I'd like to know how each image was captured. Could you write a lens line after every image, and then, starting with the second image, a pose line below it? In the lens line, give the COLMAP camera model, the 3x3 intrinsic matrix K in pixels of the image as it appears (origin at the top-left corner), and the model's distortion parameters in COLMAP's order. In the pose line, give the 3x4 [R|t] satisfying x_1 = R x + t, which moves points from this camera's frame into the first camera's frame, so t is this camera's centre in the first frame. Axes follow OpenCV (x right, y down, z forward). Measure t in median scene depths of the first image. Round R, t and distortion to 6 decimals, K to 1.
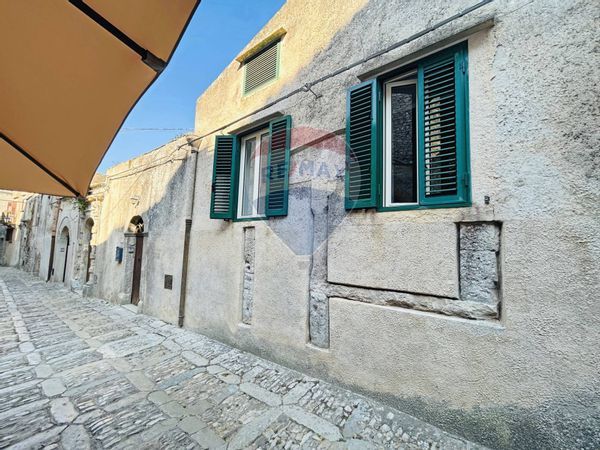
lens RADIAL K [[251.1, 0, 300.0], [0, 251.1, 225.0], [0, 0, 1]] dist [-0.002911, 0.000351]
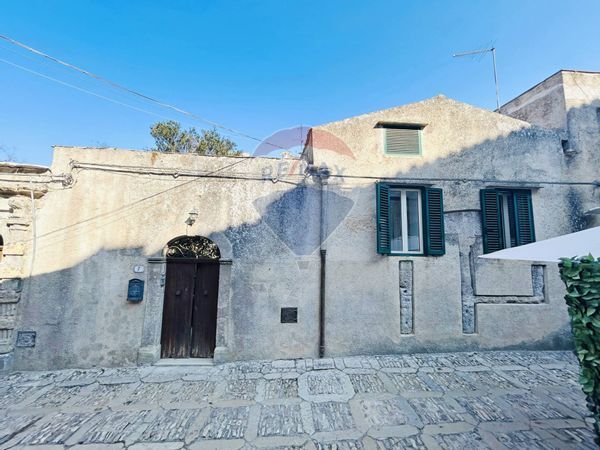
lens RADIAL K [[251.1, 0, 300.0], [0, 251.1, 225.0], [0, 0, 1]] dist [-0.002911, 0.000351]
pose [[0.748043, 0.059748, 0.660955, -1.860121], [-0.057120, 0.998040, -0.025573, -0.141402], [-0.661188, -0.018624, 0.749989, 0.460989]]
